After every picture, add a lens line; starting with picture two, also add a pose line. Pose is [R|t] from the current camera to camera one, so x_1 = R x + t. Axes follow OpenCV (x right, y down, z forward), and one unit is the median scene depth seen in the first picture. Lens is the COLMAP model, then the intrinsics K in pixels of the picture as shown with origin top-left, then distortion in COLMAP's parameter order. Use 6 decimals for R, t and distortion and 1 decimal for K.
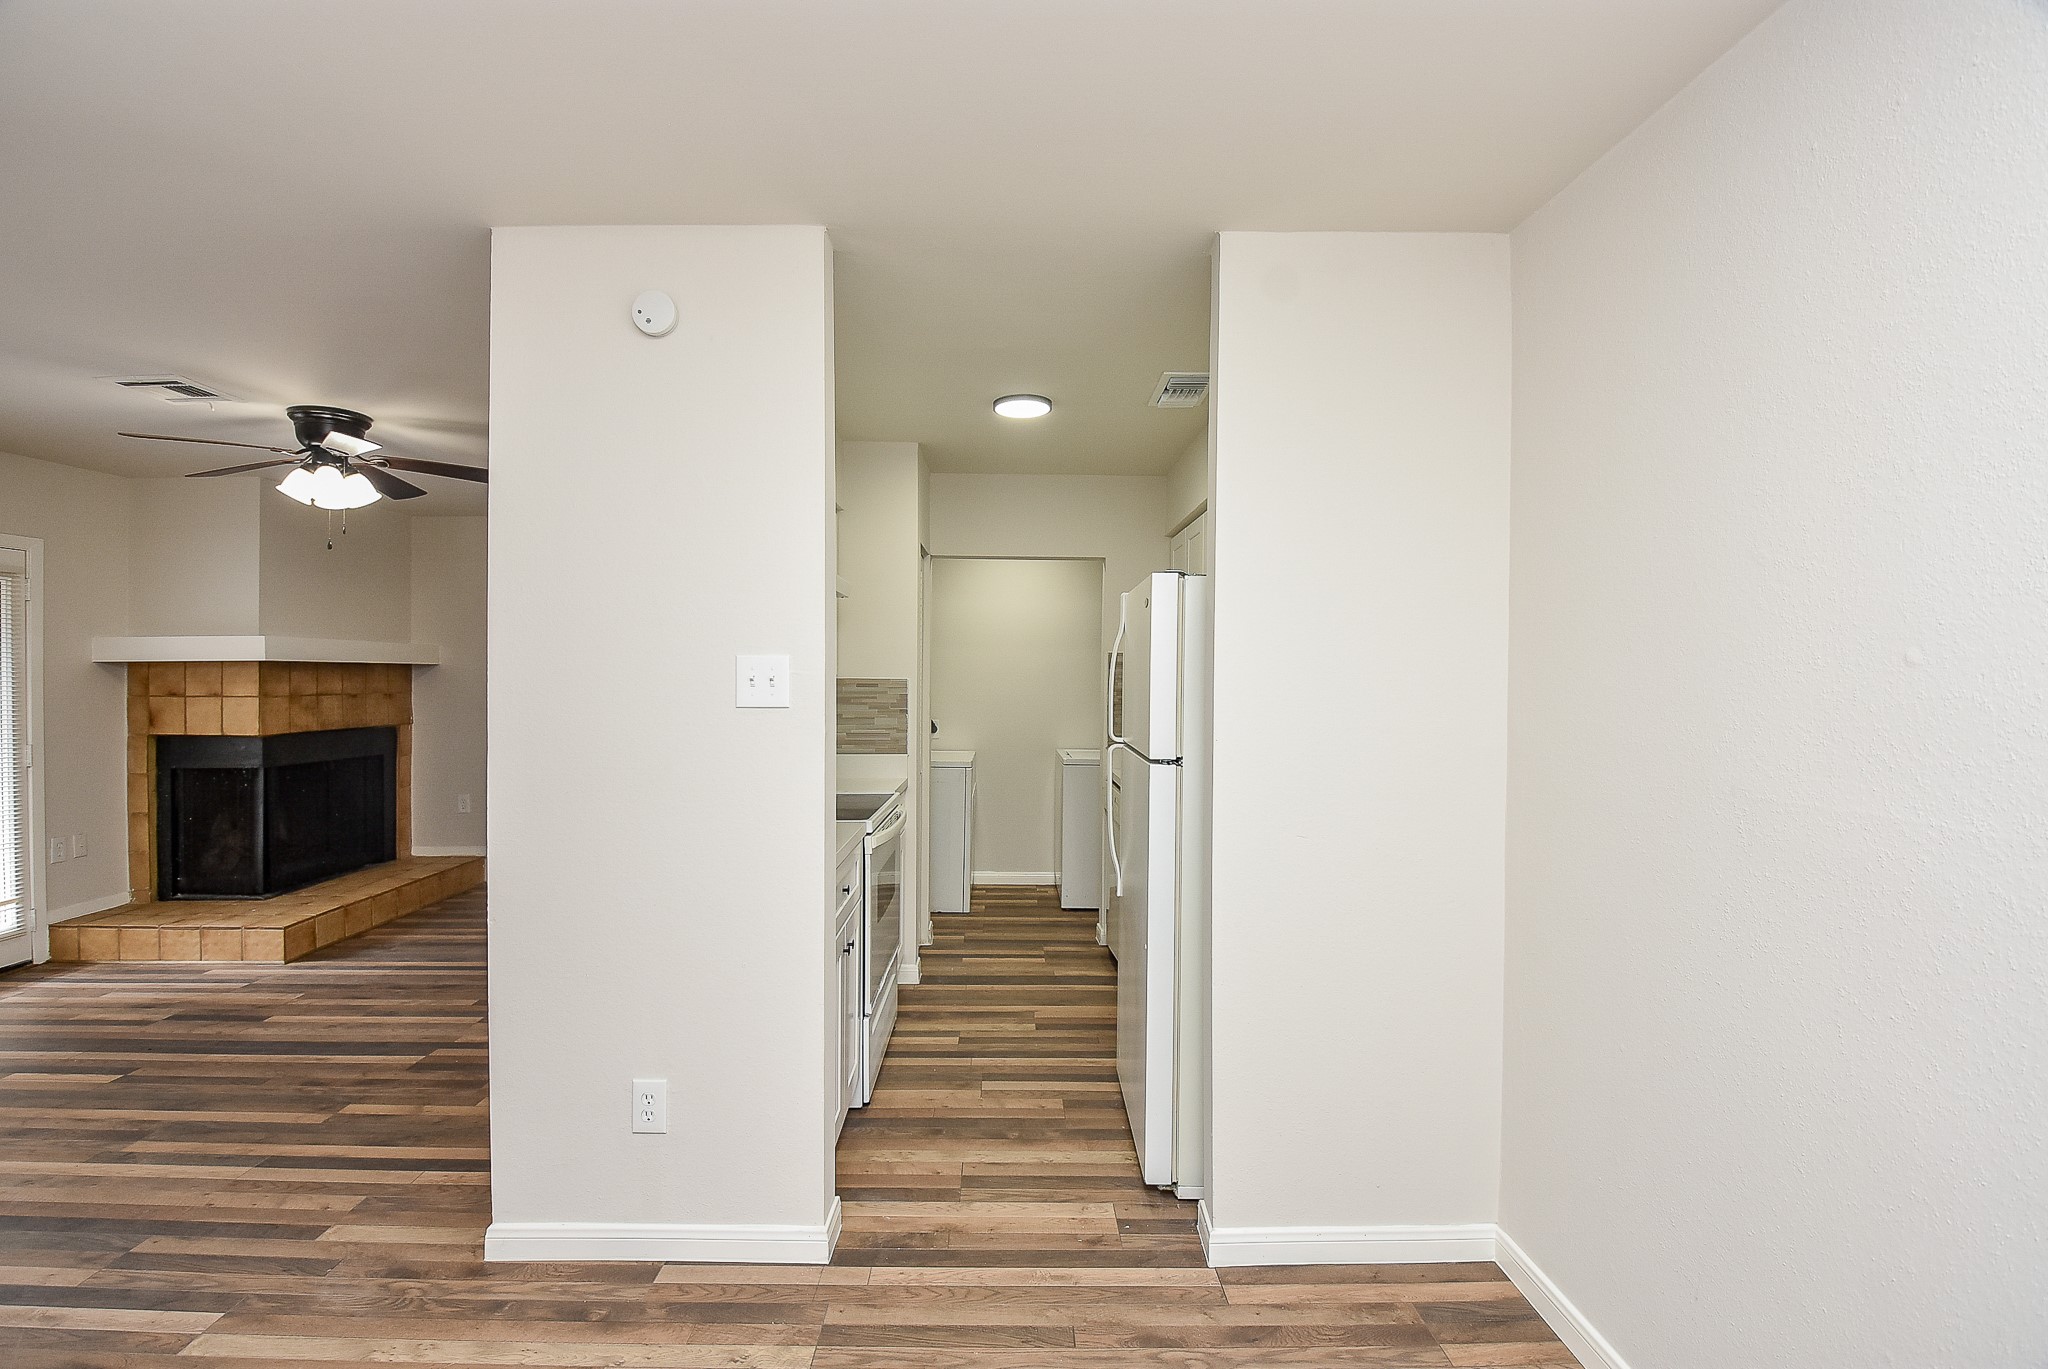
lens RADIAL K [[915.7, 0, 1013.4], [0, 915.7, 679.1], [0, 0, 1]] dist [0.001016, -0.015402]
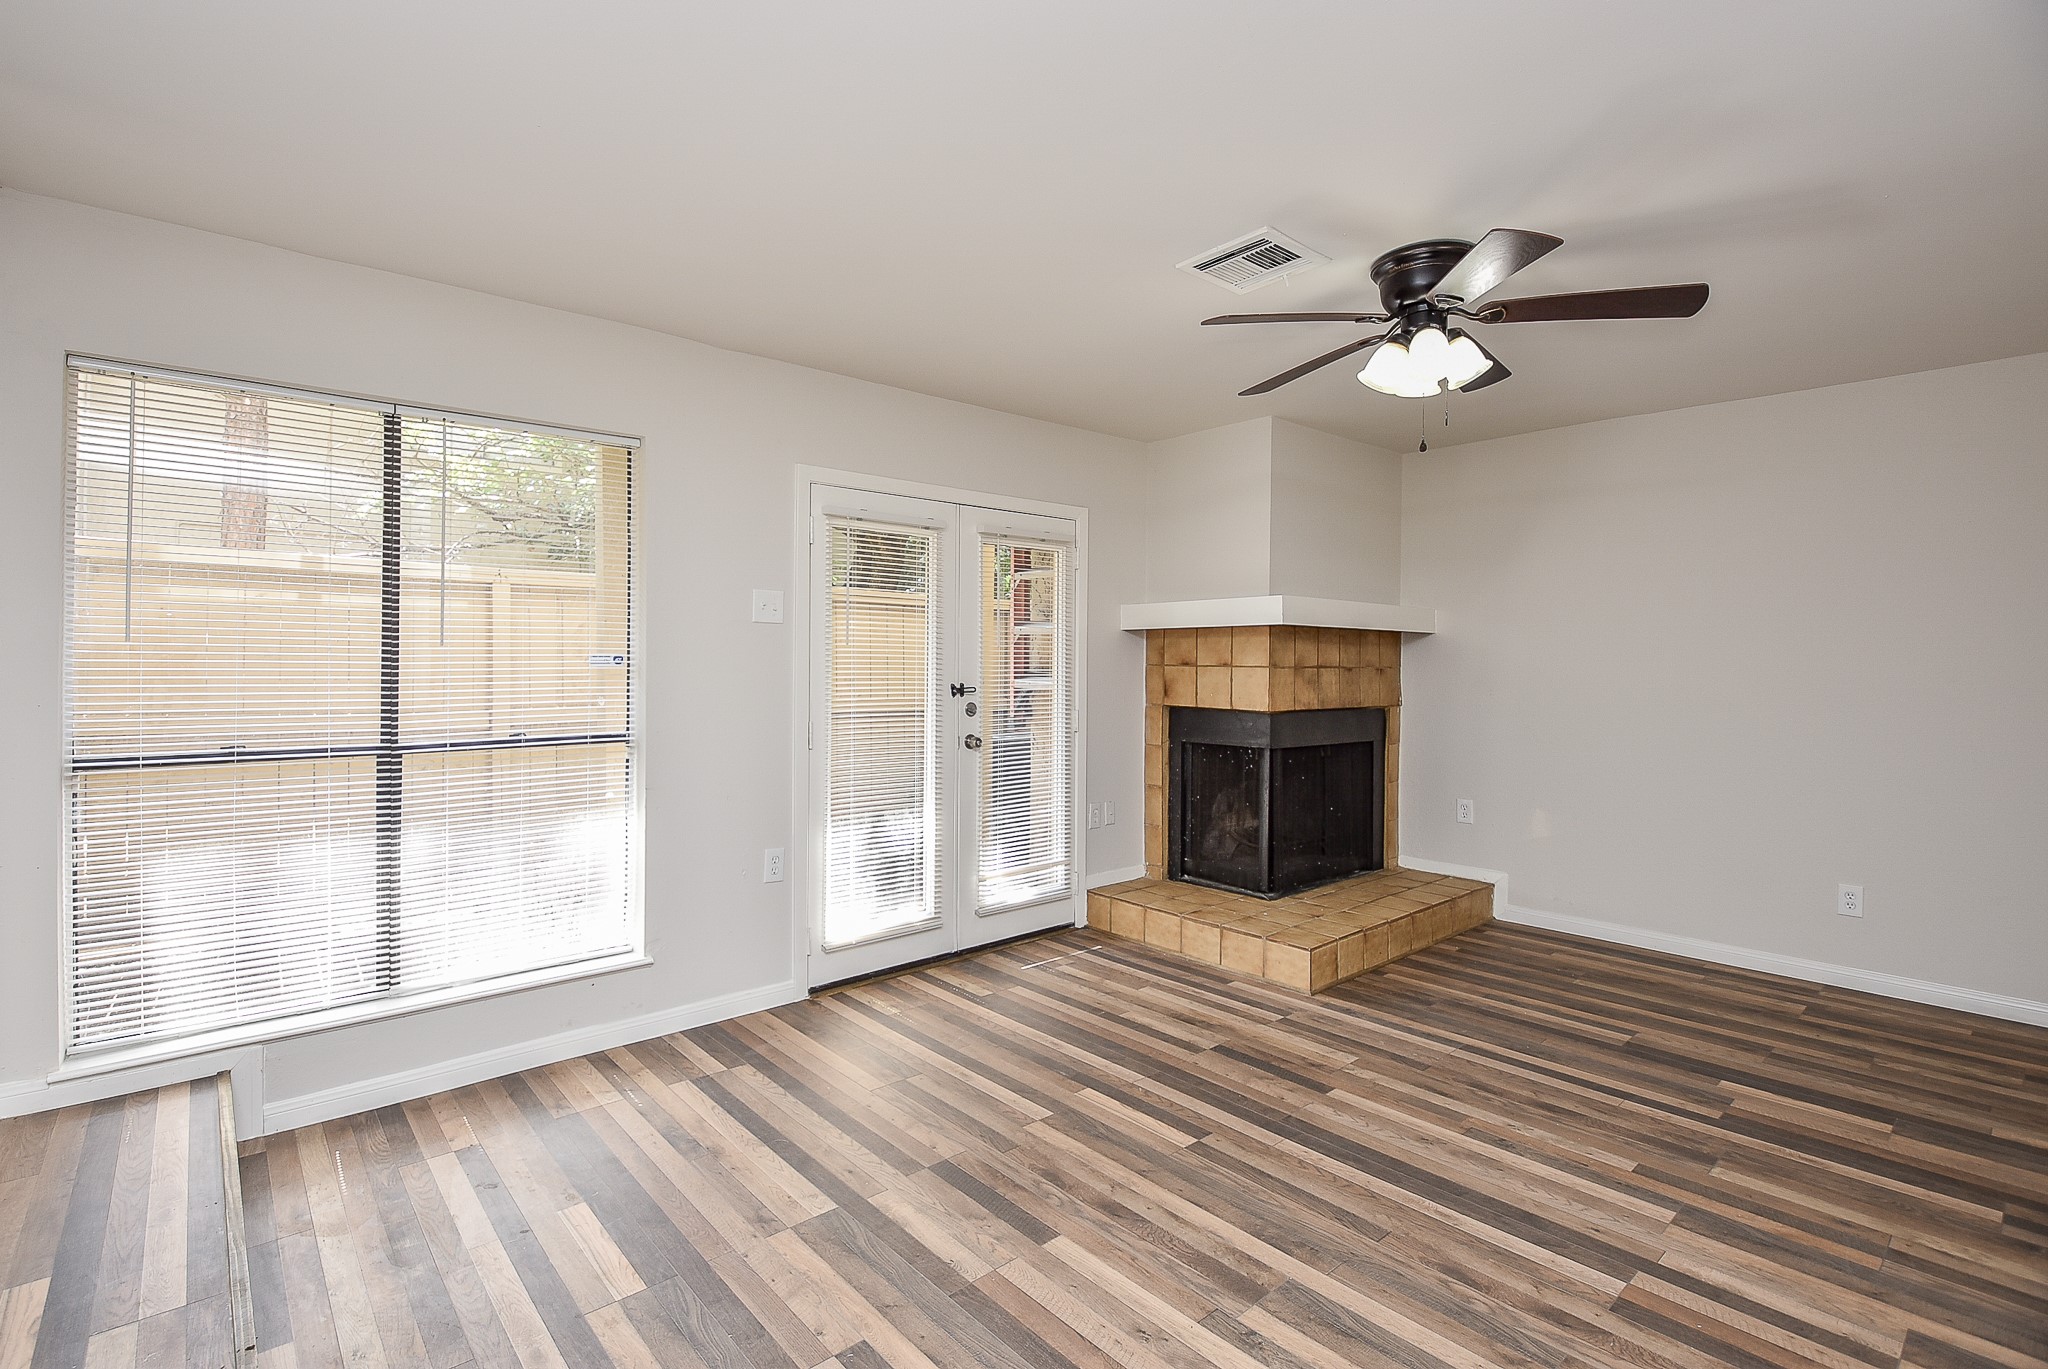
lens RADIAL K [[941.3, 0, 975.3], [0, 941.3, 650.9], [0, 0, 1]] dist [0.016177, -0.025190]
pose [[0.634695, -0.001873, -0.772760, -0.465340], [-0.010857, 0.999877, -0.011340, 0.026150], [0.772686, 0.015587, 0.634597, 0.313288]]
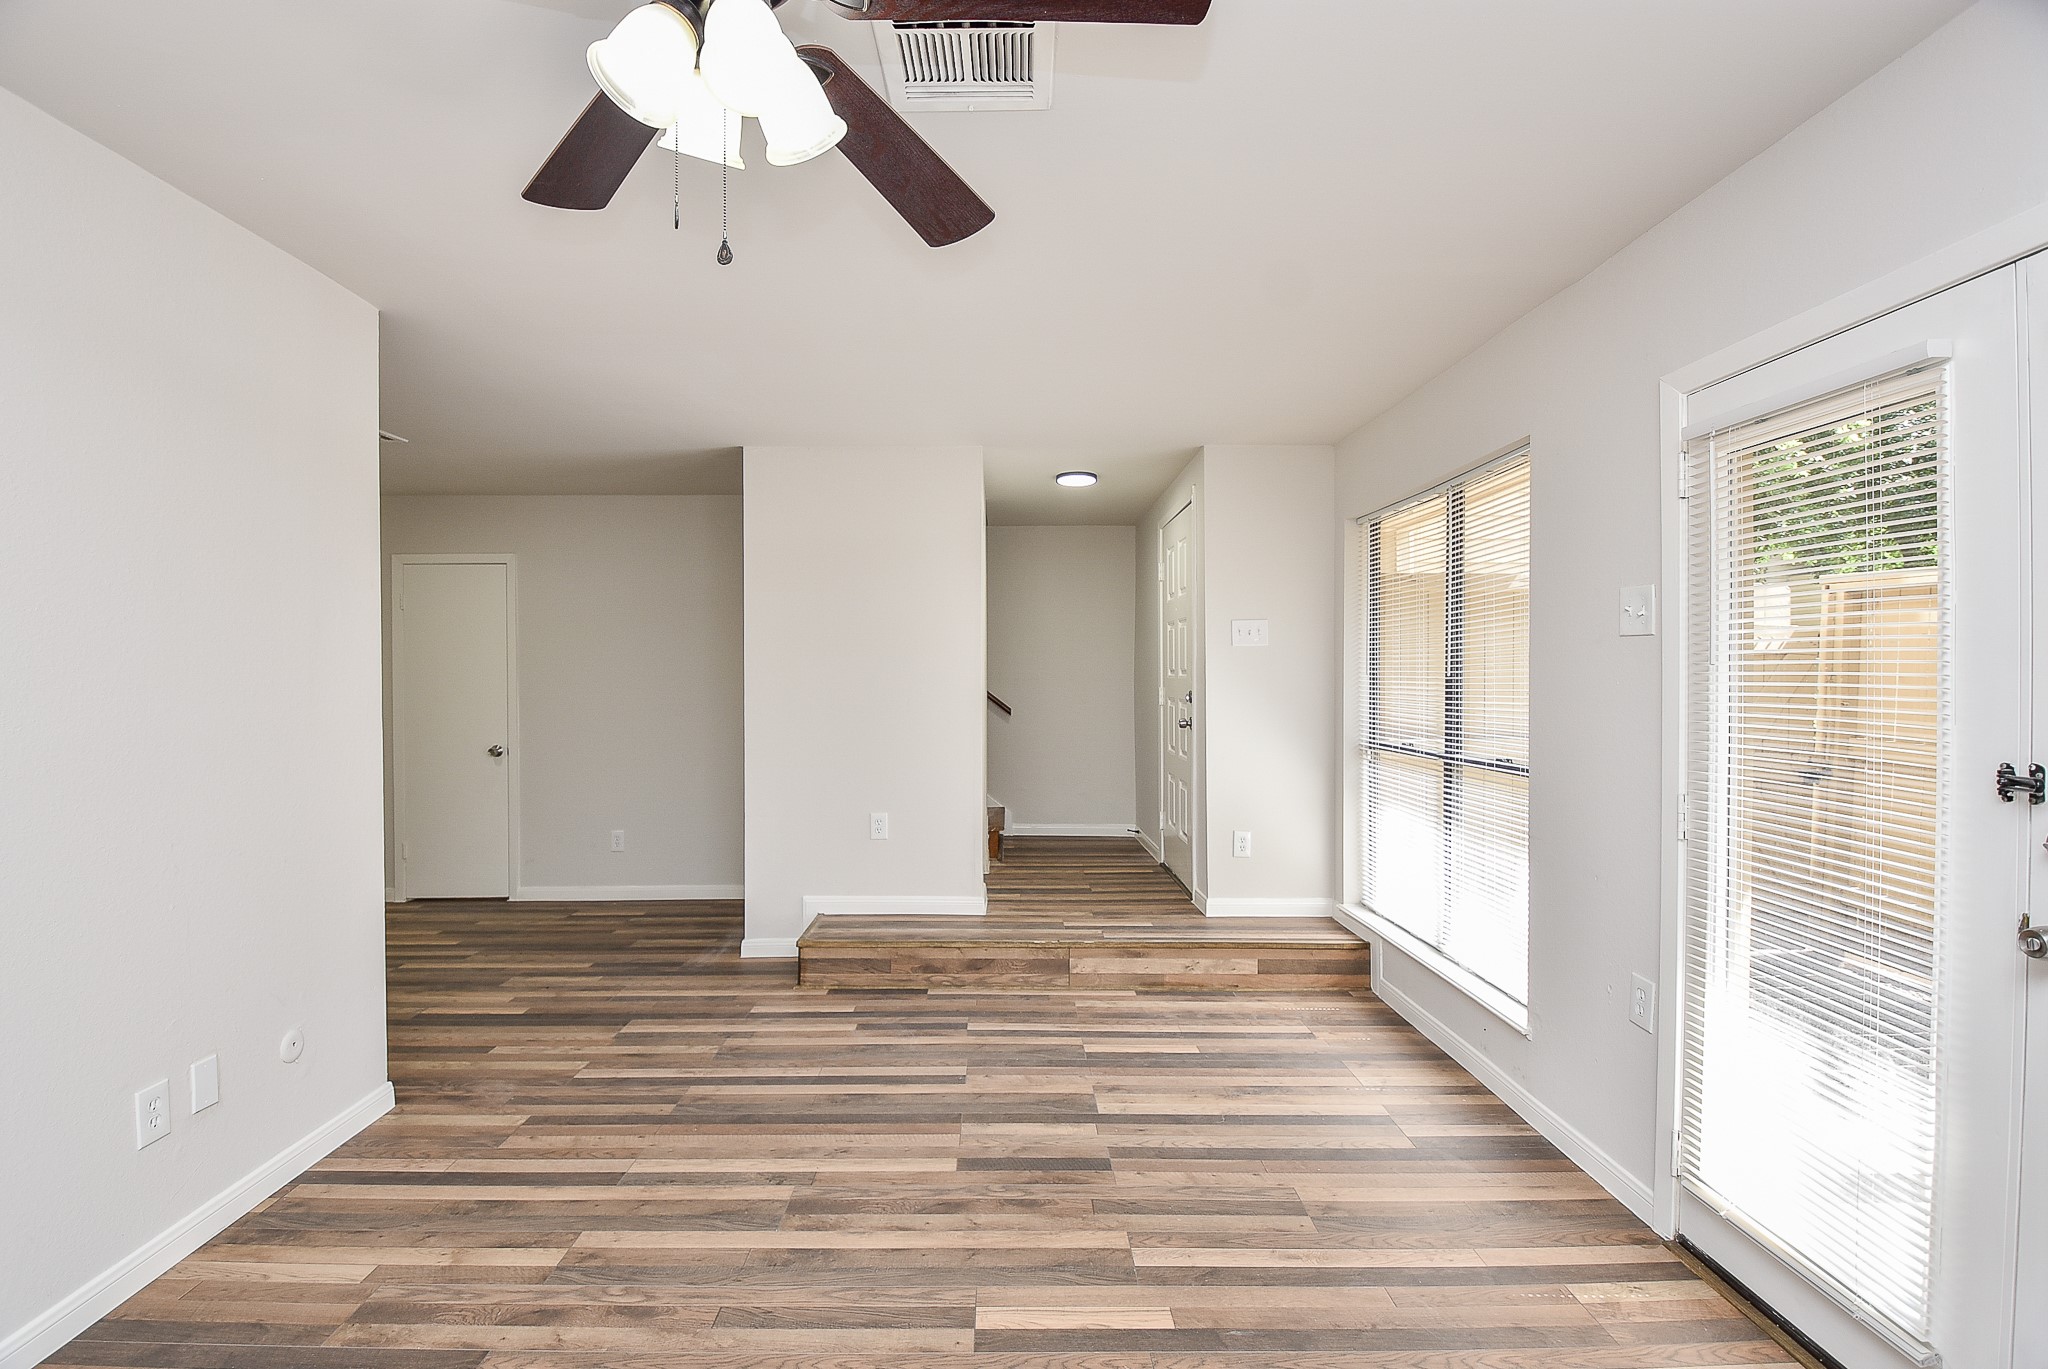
lens RADIAL K [[915.7, 0, 1013.4], [0, 915.7, 679.1], [0, 0, 1]] dist [0.001016, -0.015402]
pose [[-0.999985, 0.001926, -0.005057, -0.987426], [0.001871, 0.999940, 0.010802, 0.009368], [0.005078, 0.010793, -0.999929, 1.552650]]
